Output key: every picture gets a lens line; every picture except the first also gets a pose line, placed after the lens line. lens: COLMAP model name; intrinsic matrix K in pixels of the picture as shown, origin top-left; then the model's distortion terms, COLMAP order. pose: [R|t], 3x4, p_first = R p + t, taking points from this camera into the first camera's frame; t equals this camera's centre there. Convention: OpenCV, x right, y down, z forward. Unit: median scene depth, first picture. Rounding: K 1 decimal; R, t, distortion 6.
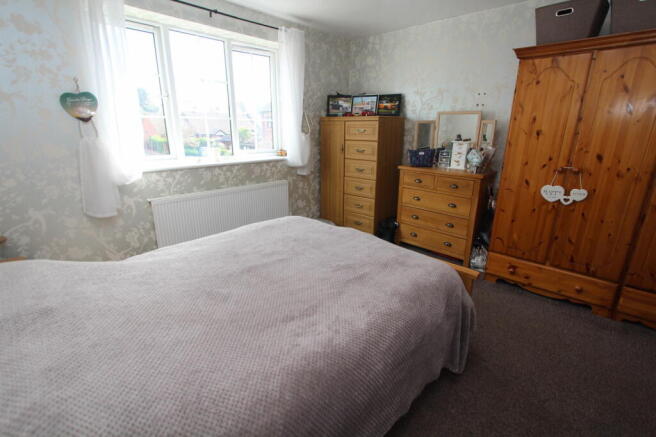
lens RADIAL K [[304.4, 0, 322.6], [0, 304.4, 220.8], [0, 0, 1]] dist [-0.014978, 0.001259]
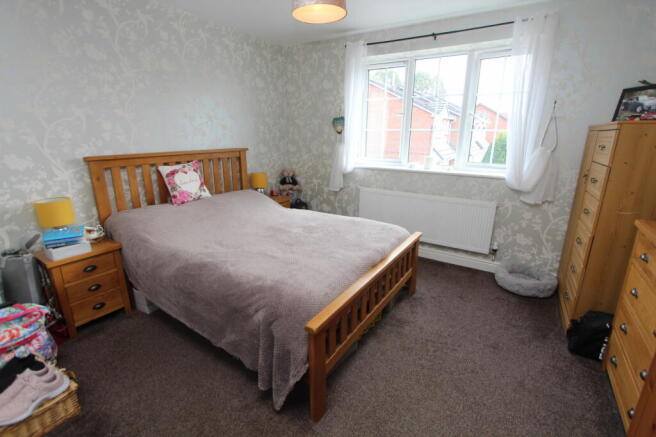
lens RADIAL K [[304.4, 0, 324.8], [0, 304.4, 213.6], [0, 0, 1]] dist [-0.014978, 0.001259]
pose [[0.184950, 0.255696, -0.948901, 0.756141], [-0.284175, 0.938225, 0.197430, -0.179786], [0.940765, 0.233139, 0.246187, 0.489142]]
